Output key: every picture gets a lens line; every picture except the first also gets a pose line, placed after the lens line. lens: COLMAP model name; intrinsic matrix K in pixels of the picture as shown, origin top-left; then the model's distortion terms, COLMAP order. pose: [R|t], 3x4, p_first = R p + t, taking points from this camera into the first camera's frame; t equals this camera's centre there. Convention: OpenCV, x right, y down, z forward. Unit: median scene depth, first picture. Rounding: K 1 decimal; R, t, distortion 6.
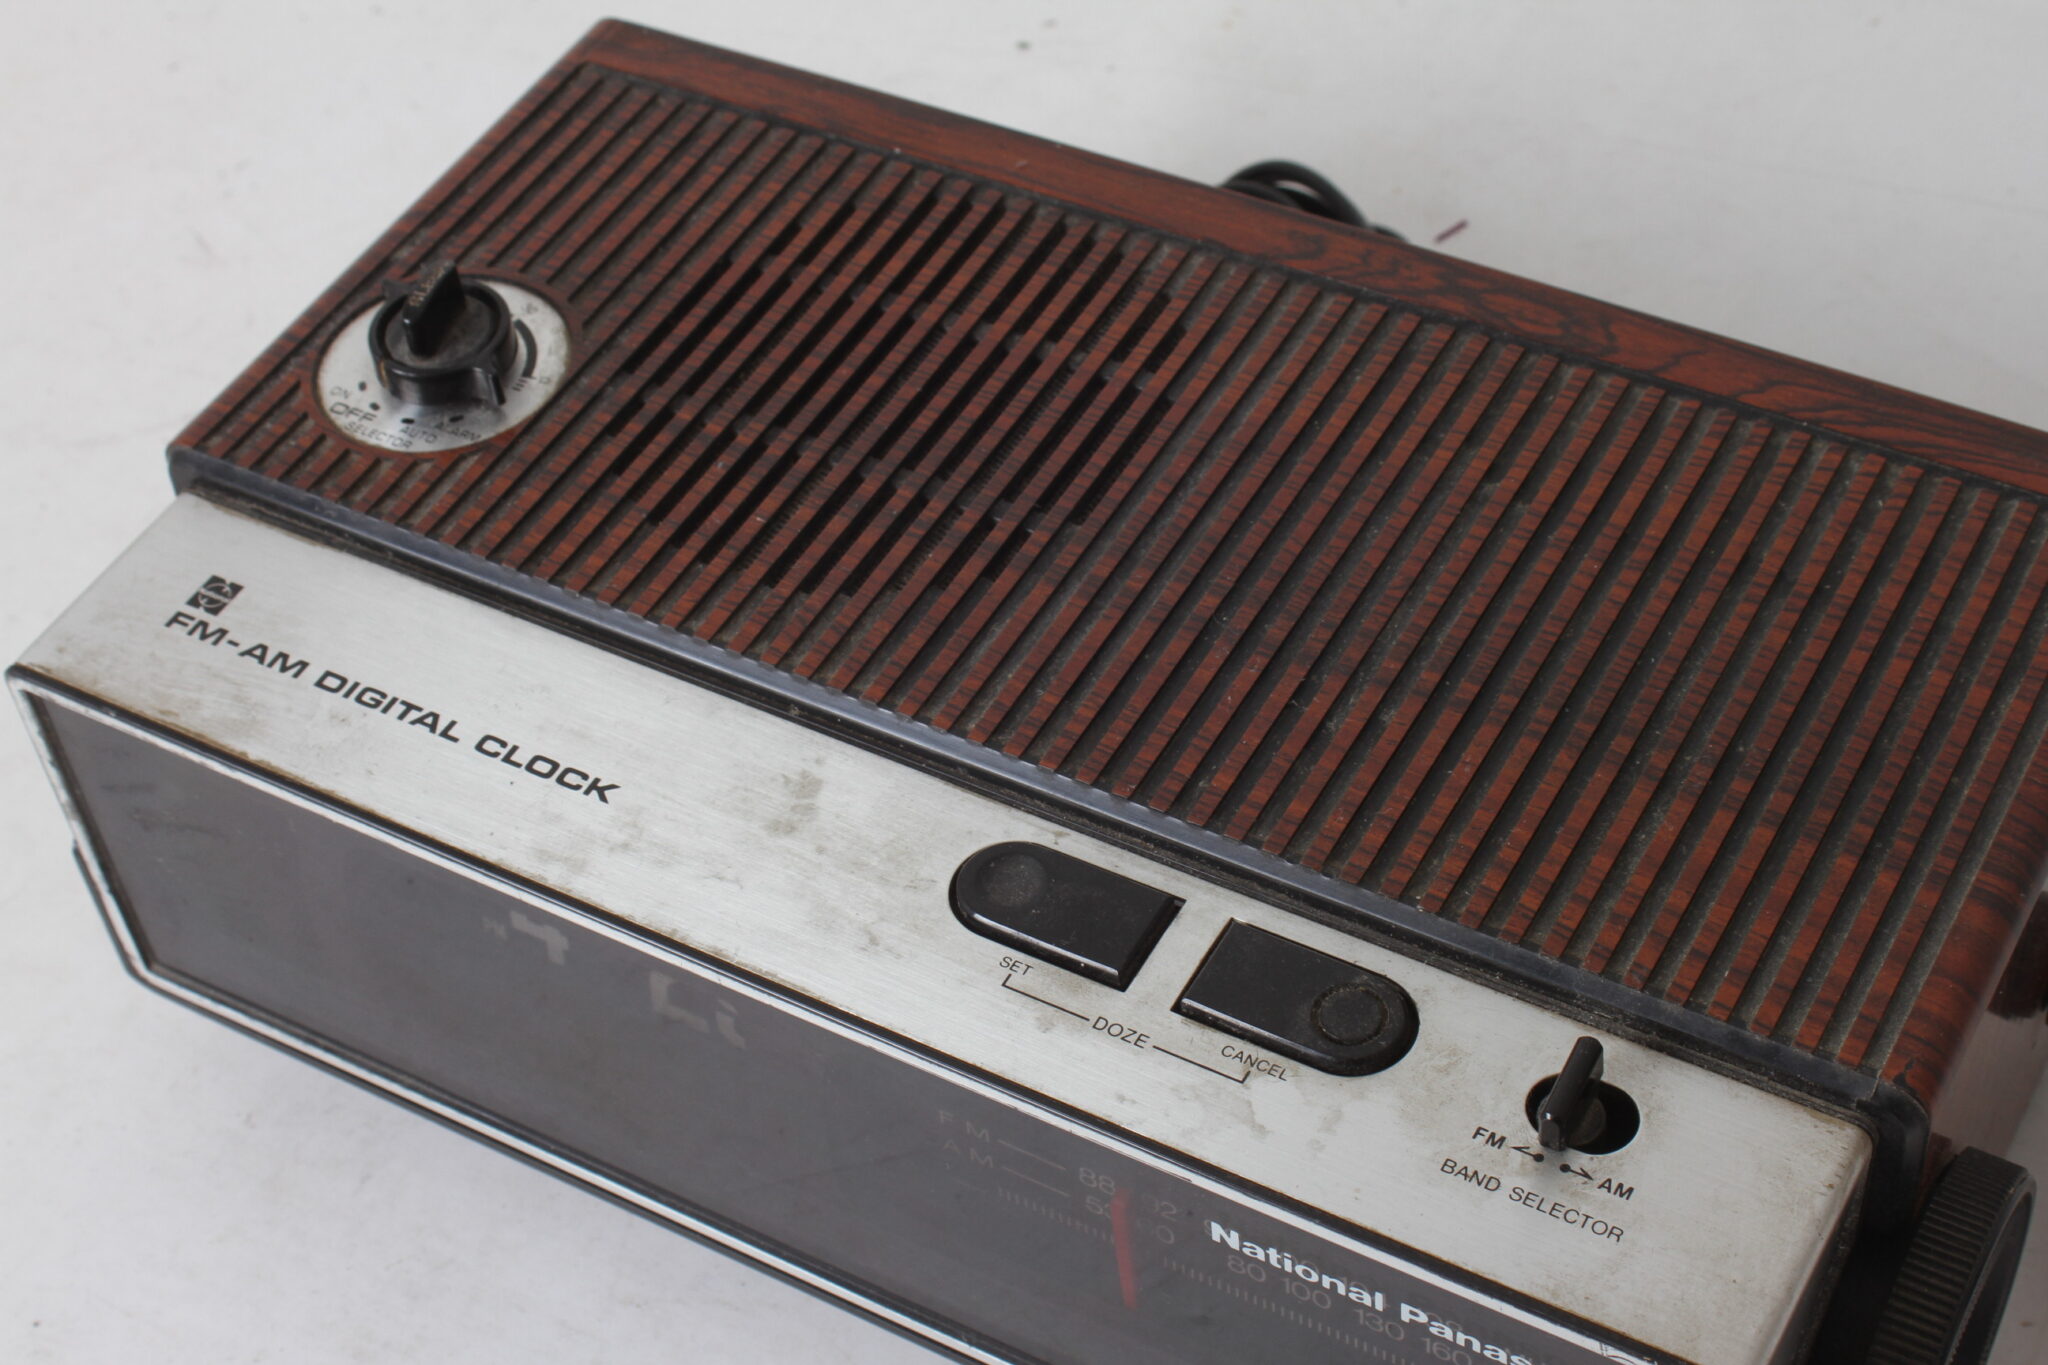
lens RADIAL K [[3473.7, 0, 1024.0], [0, 3473.7, 682.5], [0, 0, 1]] dist [-0.071291, -0.160599]
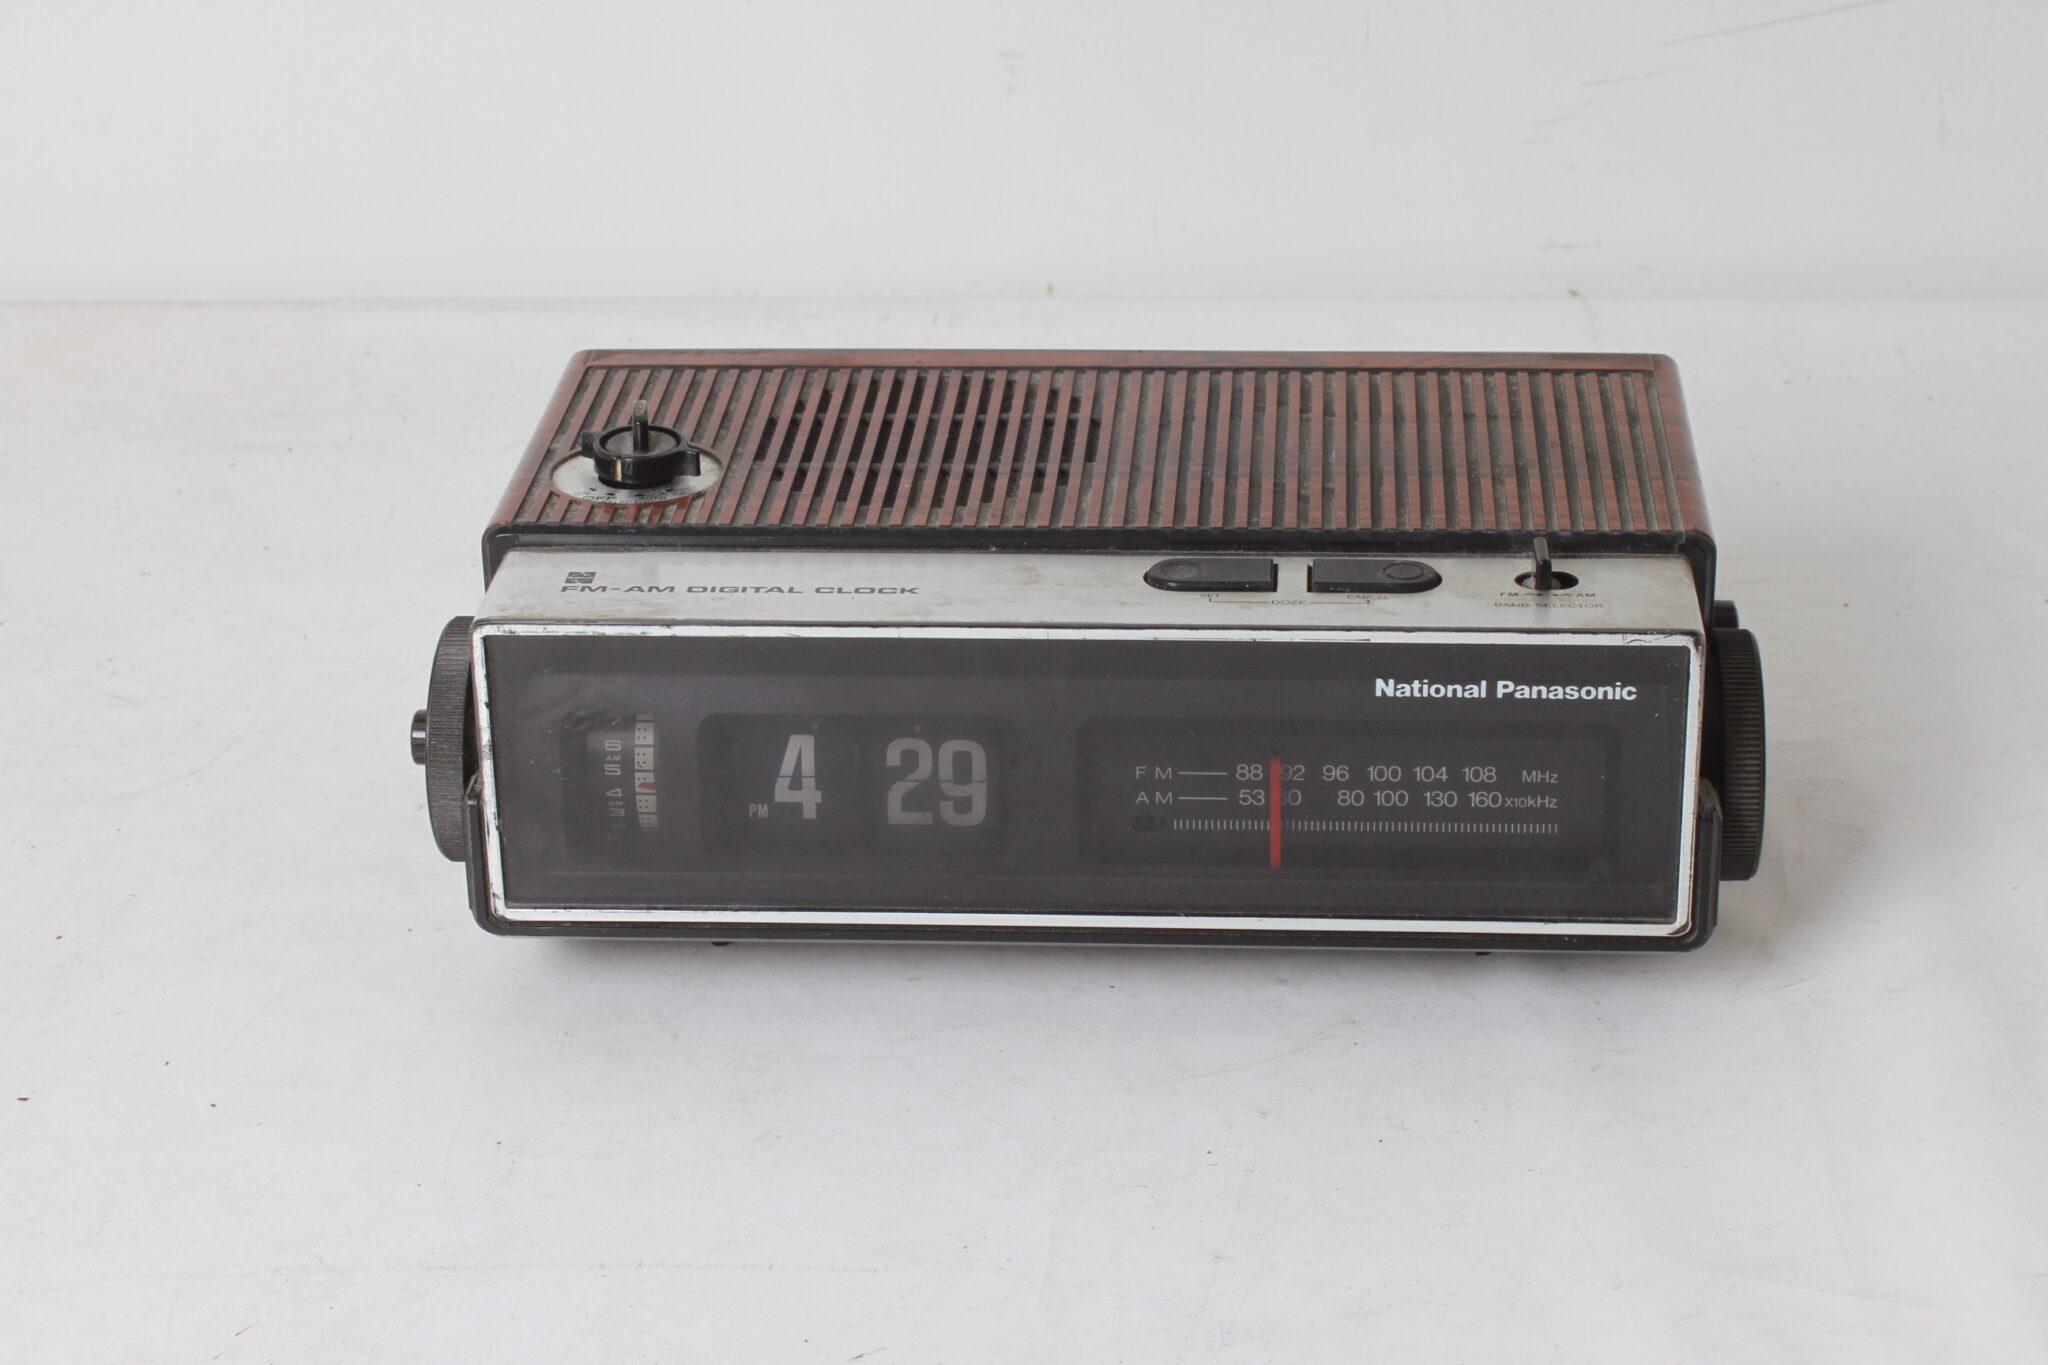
lens RADIAL K [[4234.7, 0, 1098.6], [0, 4234.7, 681.8], [0, 0, 1]] dist [0.053273, 0.058450]
pose [[0.892280, -0.113744, 0.436919, -0.868707], [0.283046, 0.894880, -0.345072, 0.739418], [-0.351741, 0.431569, 0.830679, -0.623262]]
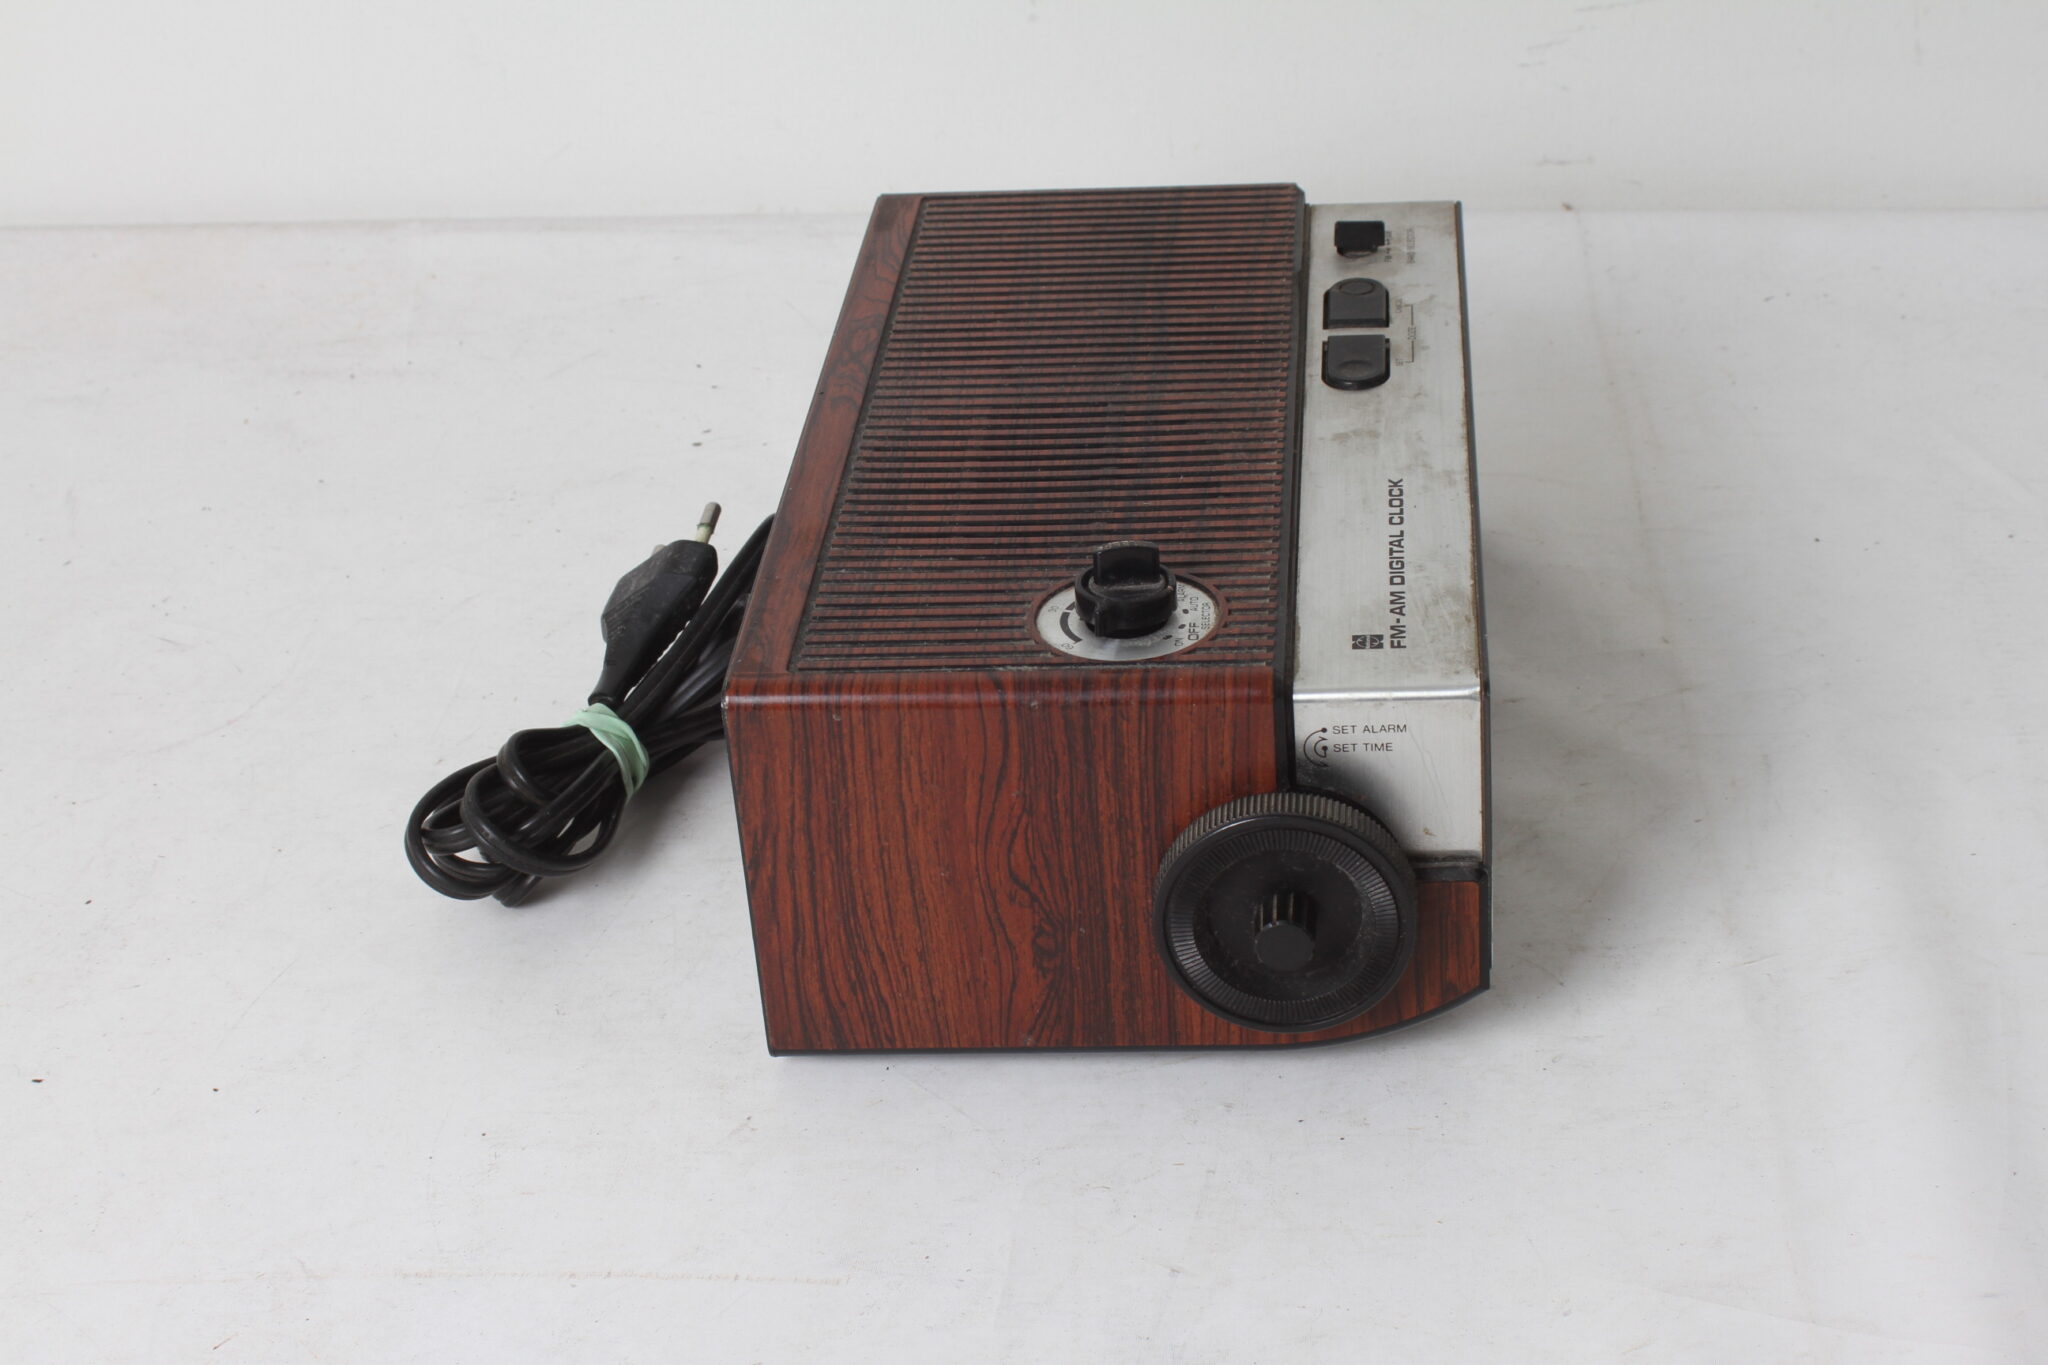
lens RADIAL K [[3473.7, 0, 1024.0], [0, 3473.7, 682.5], [0, 0, 1]] dist [-0.071291, -0.160599]
pose [[-0.419078, -0.349978, 0.837788, -1.444412], [0.727350, 0.422885, 0.540491, -0.940902], [-0.543448, 0.835873, 0.077335, 1.000084]]
